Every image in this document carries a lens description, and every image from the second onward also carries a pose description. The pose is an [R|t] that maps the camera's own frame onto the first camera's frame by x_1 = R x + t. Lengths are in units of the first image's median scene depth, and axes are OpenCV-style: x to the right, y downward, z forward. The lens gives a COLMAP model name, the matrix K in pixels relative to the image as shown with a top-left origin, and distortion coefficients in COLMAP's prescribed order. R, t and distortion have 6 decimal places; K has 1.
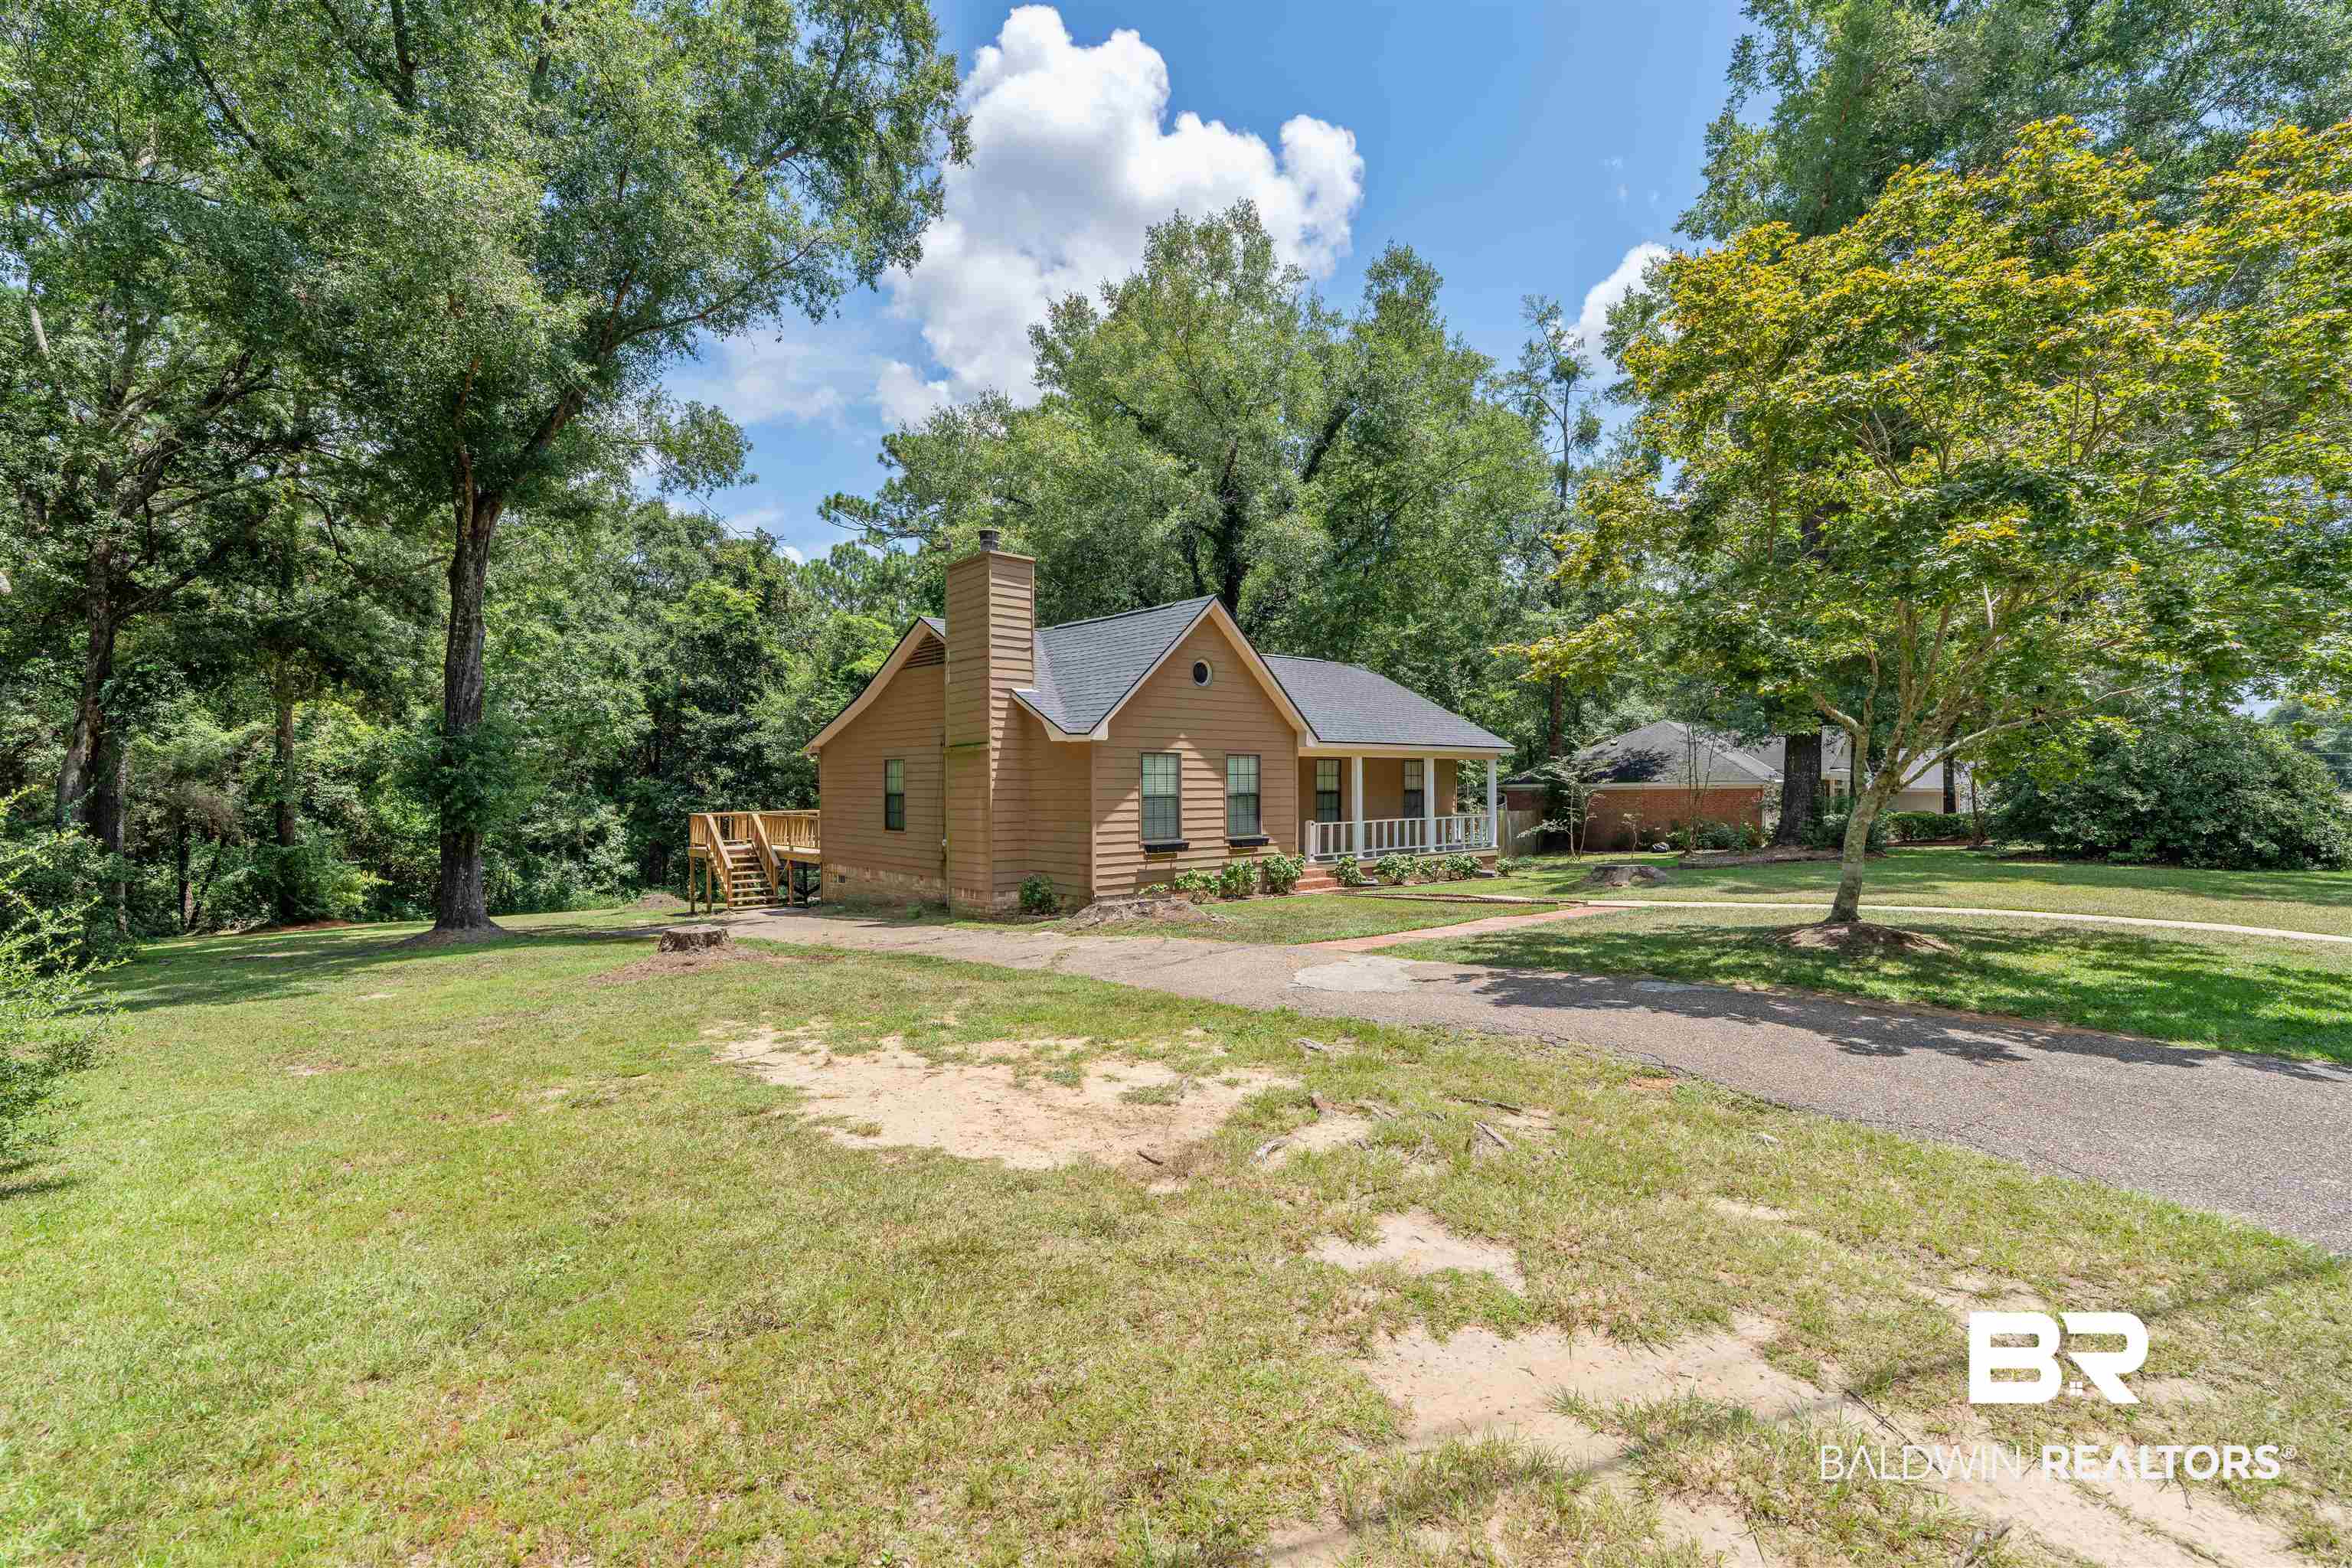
lens RADIAL K [[1121.3, 0, 1175.1], [0, 1121.3, 772.6], [0, 0, 1]] dist [-0.001425, -0.000069]
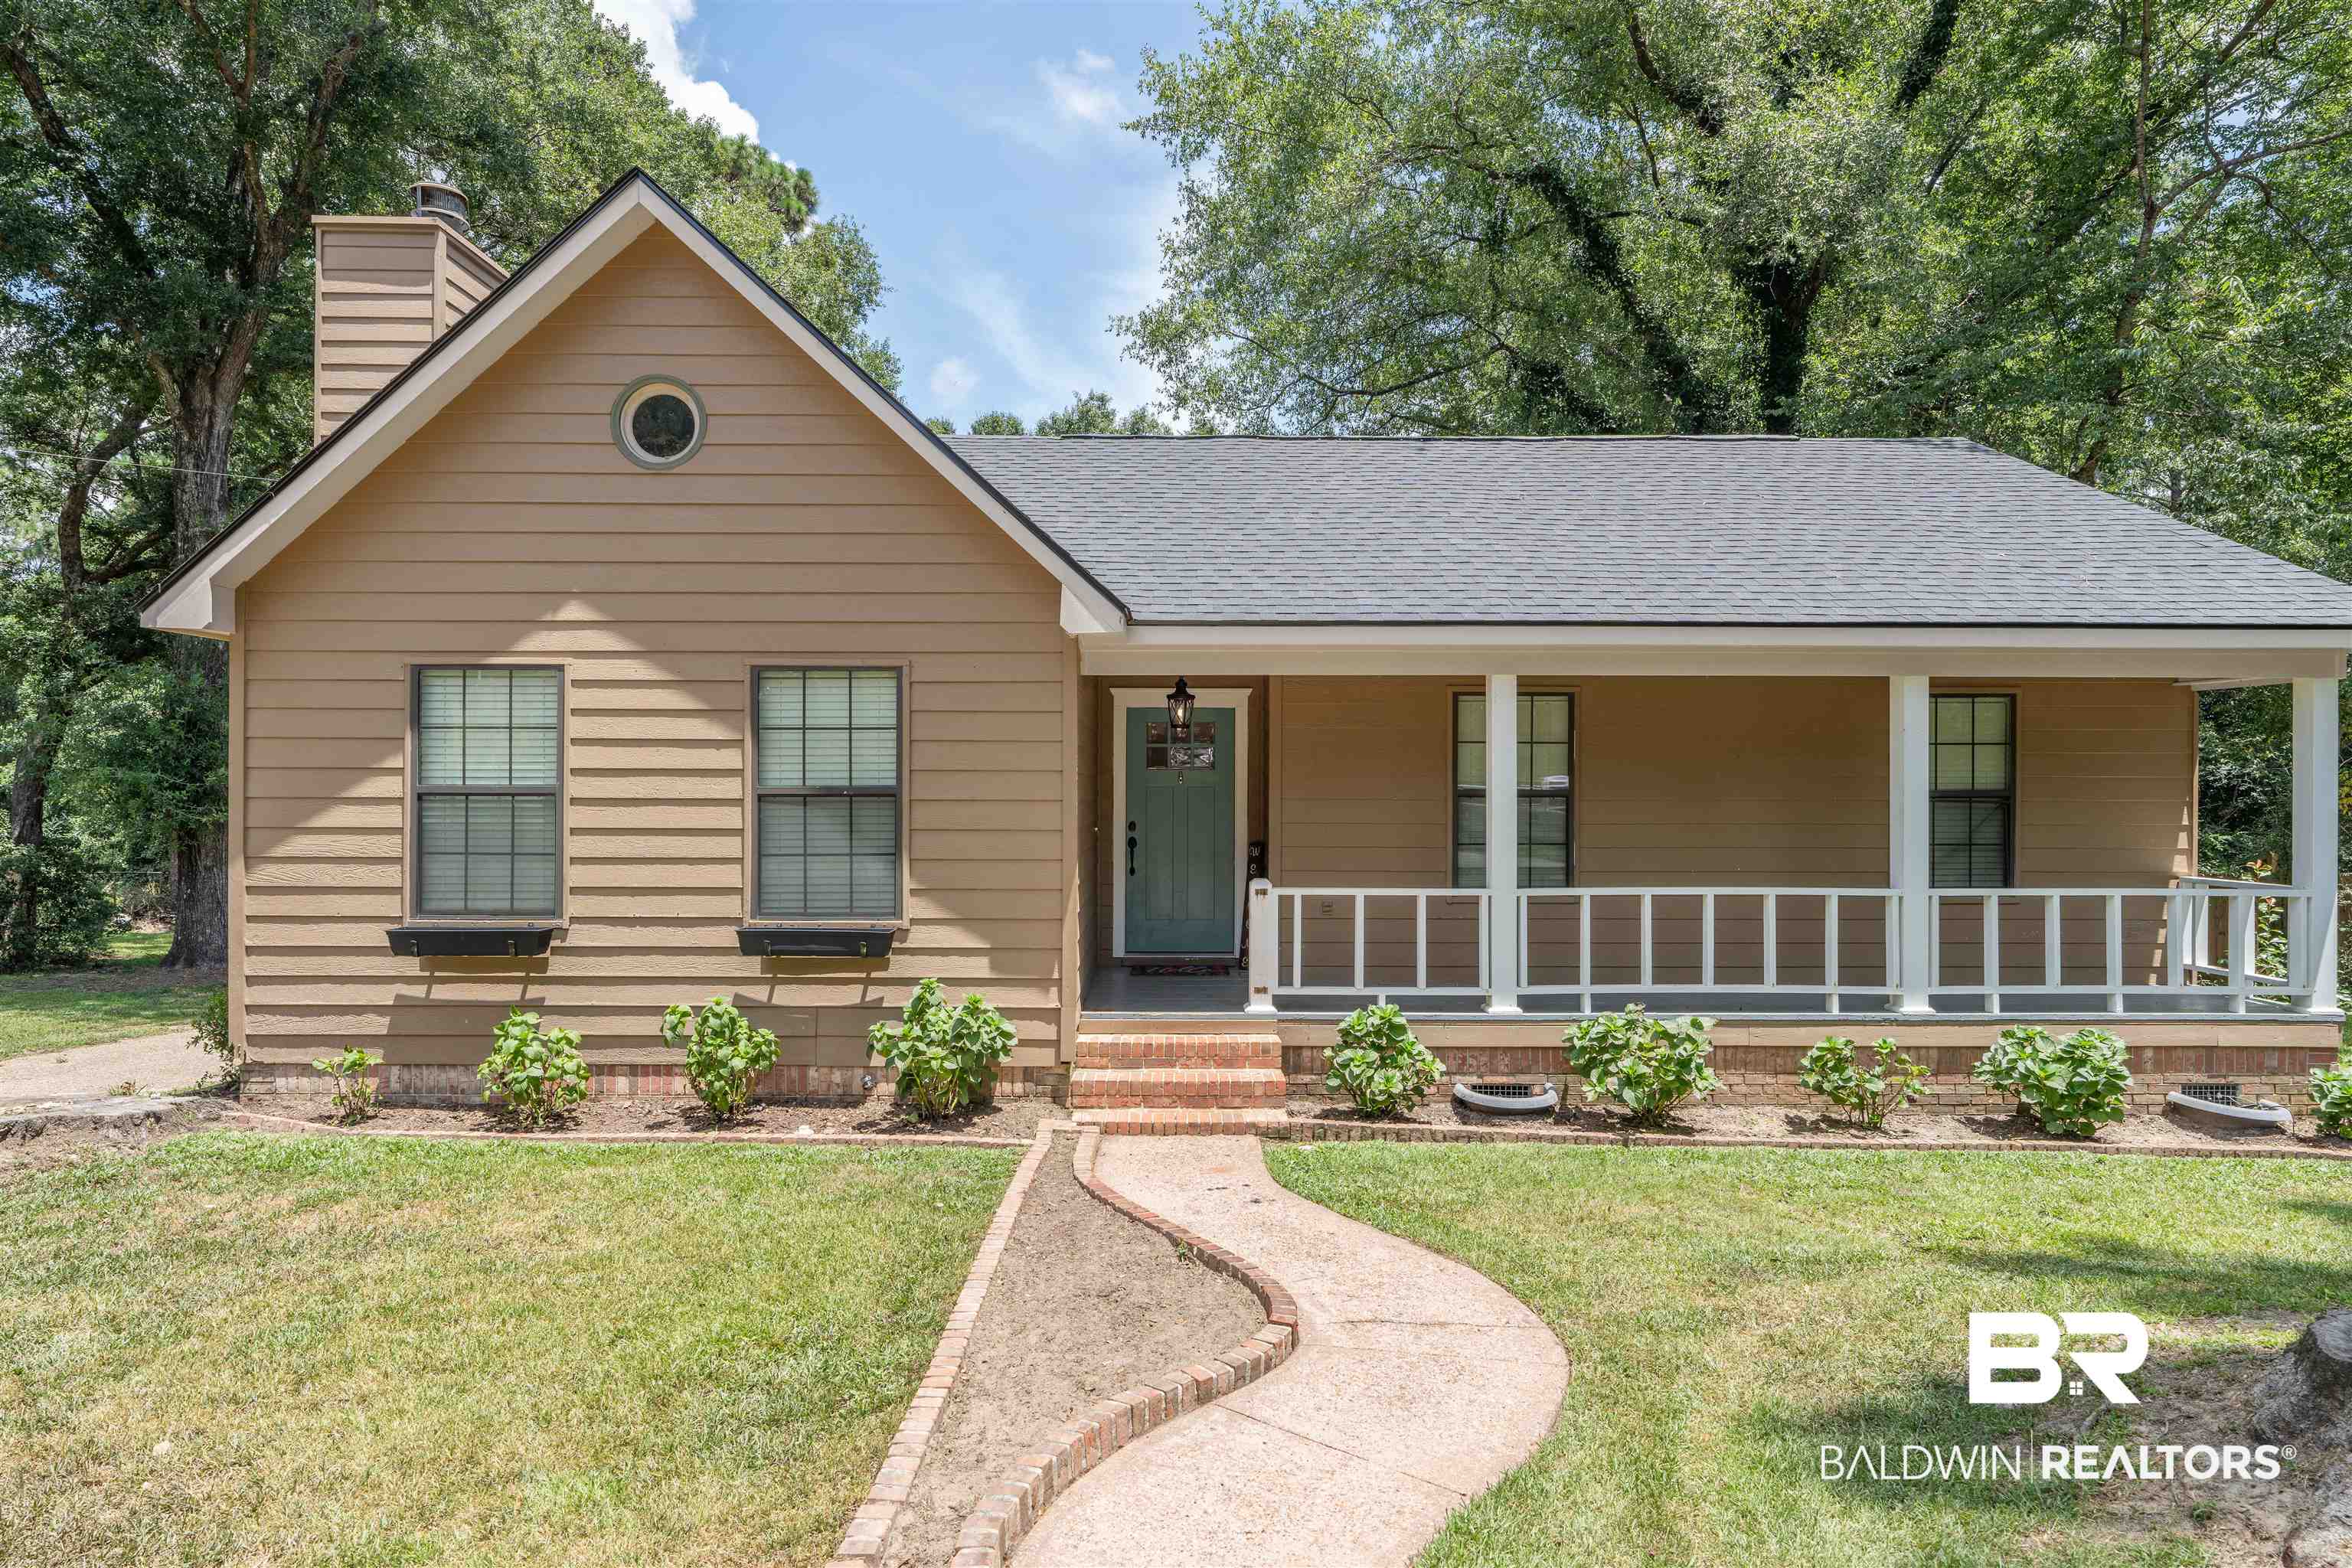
lens RADIAL K [[1394.3, 0, 1176.0], [0, 1394.3, 784.0], [0, 0, 1]] dist [-0.001544, -0.000231]
pose [[0.750551, 0.004297, -0.660799, 0.417796], [-0.002745, 0.999991, 0.003386, 0.016644], [0.660807, -0.000728, 0.750555, 0.795545]]
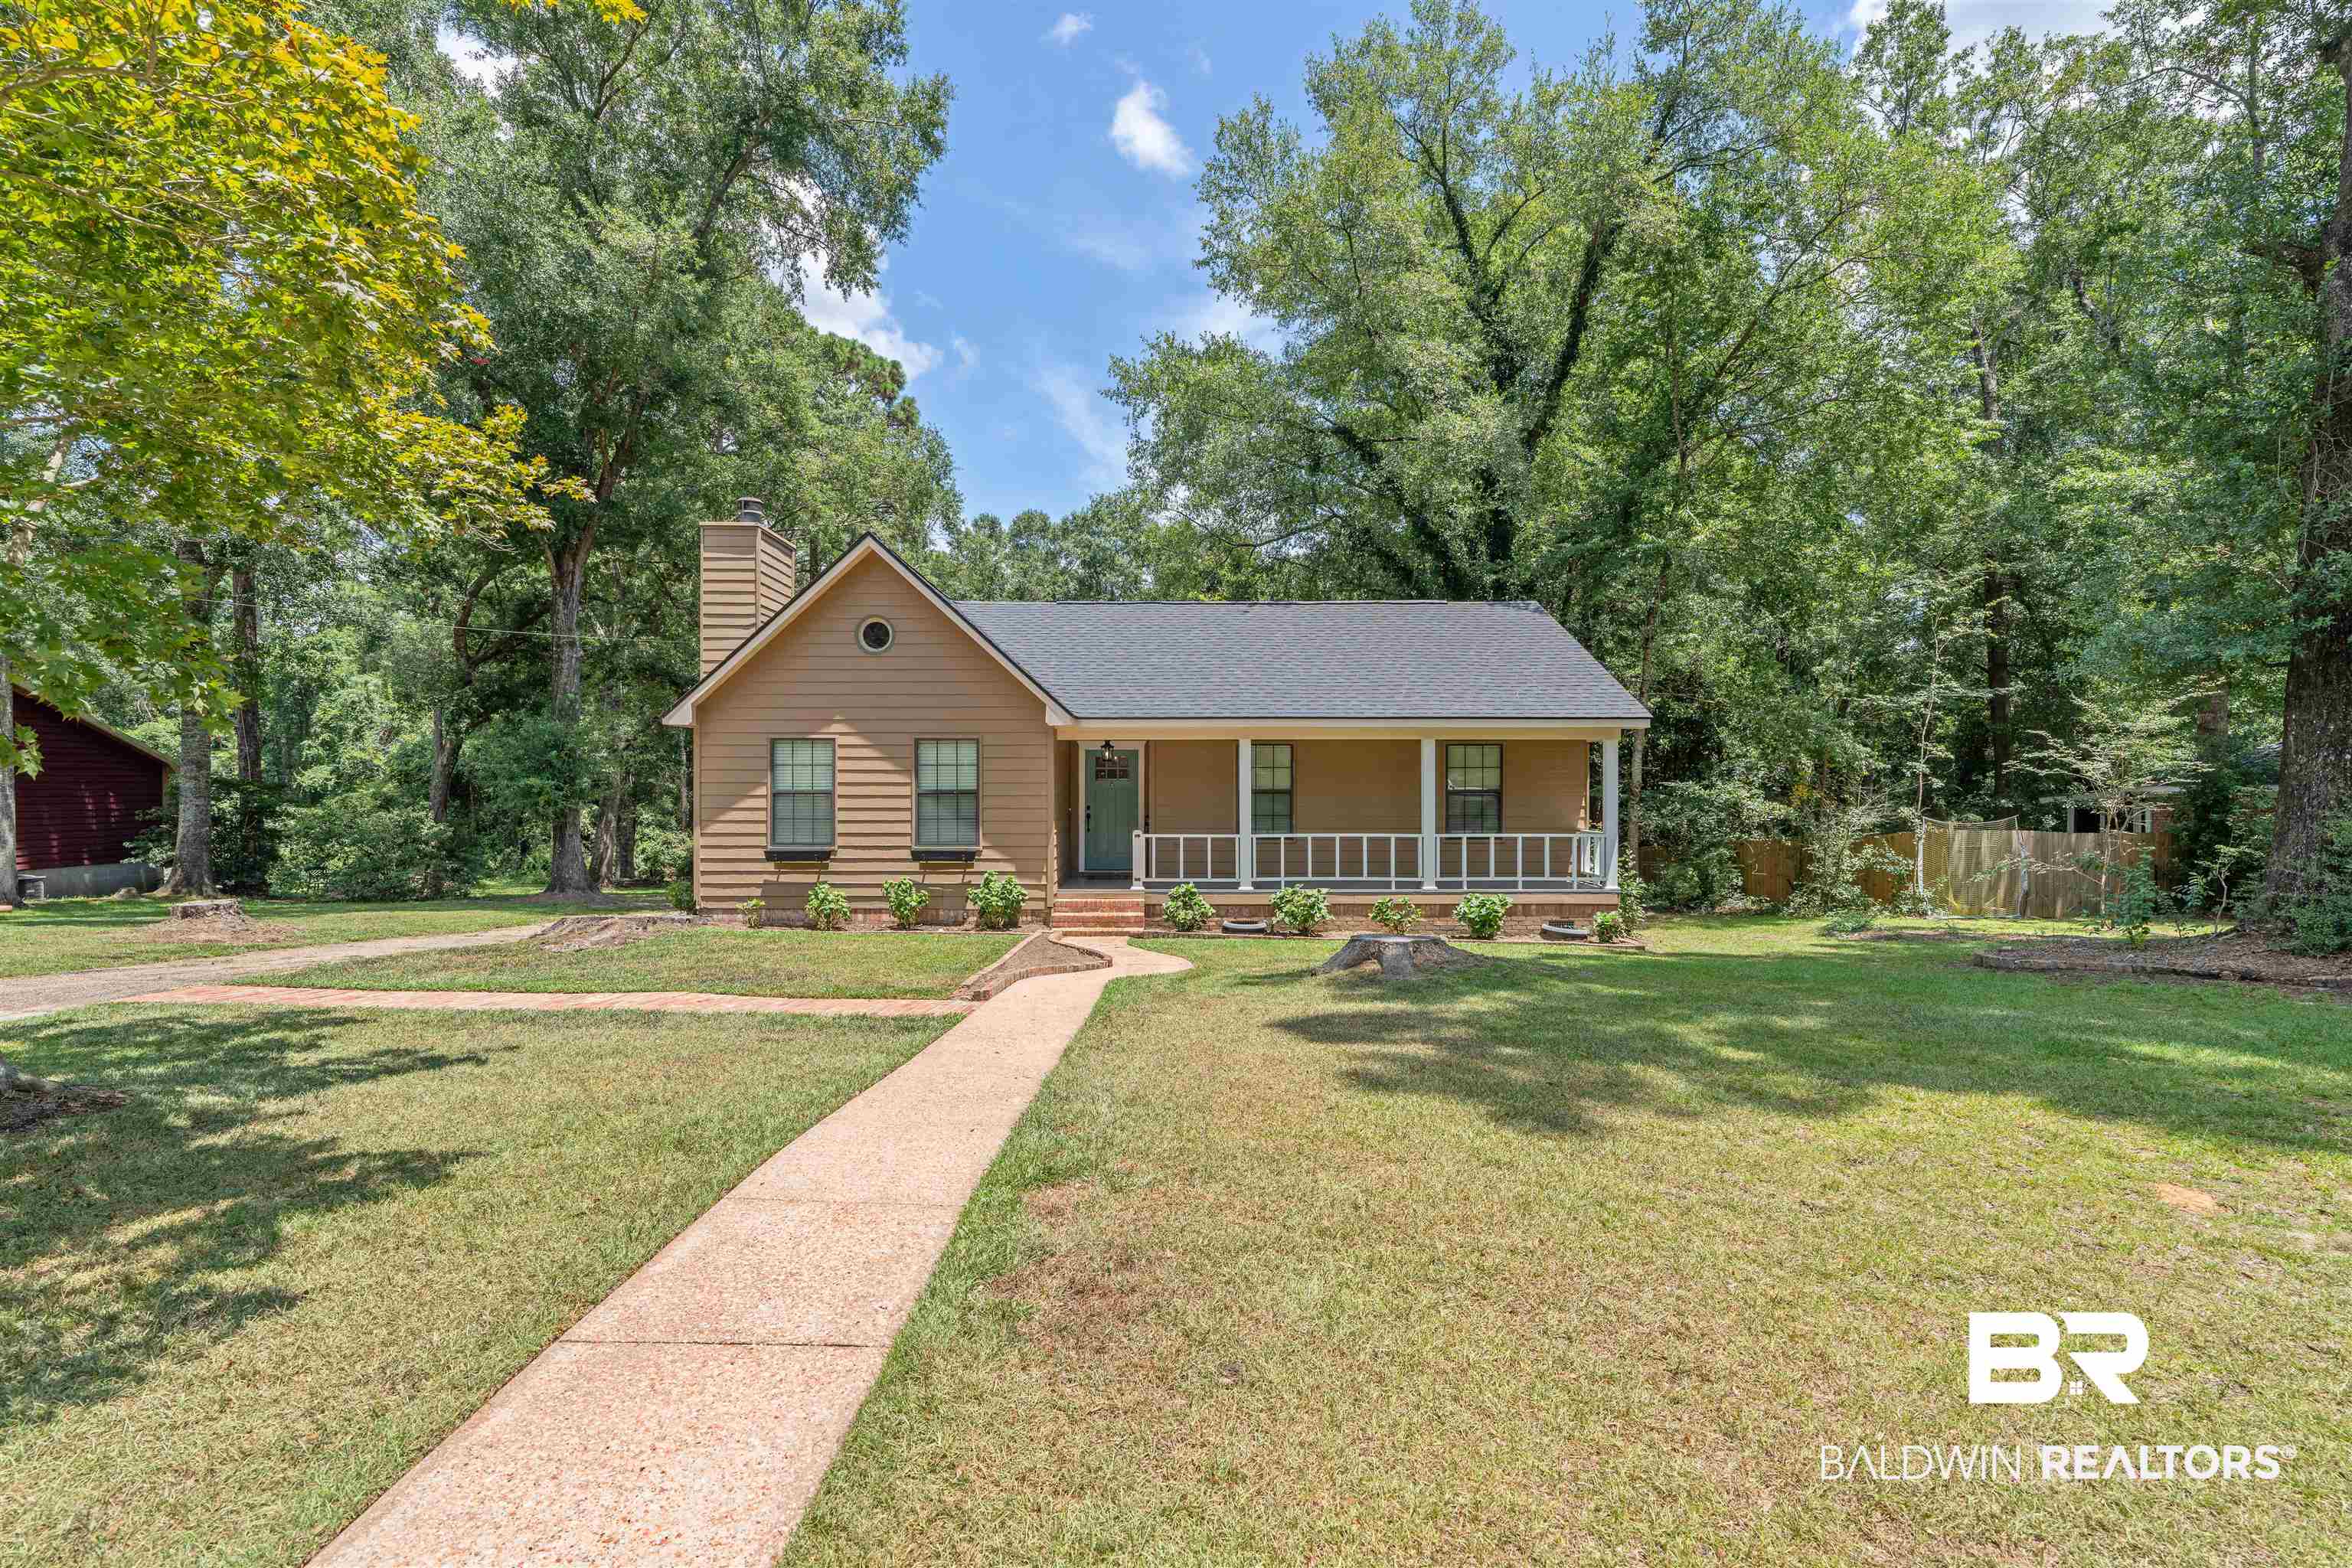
lens RADIAL K [[1128.0, 0, 1176.0], [0, 1128.0, 784.0], [0, 0, 1]] dist [-0.020572, -0.000234]
pose [[0.749559, 0.005057, -0.661918, 0.705929], [-0.000515, 0.999975, 0.007056, 0.009310], [0.661937, -0.004948, 0.749543, 0.554585]]
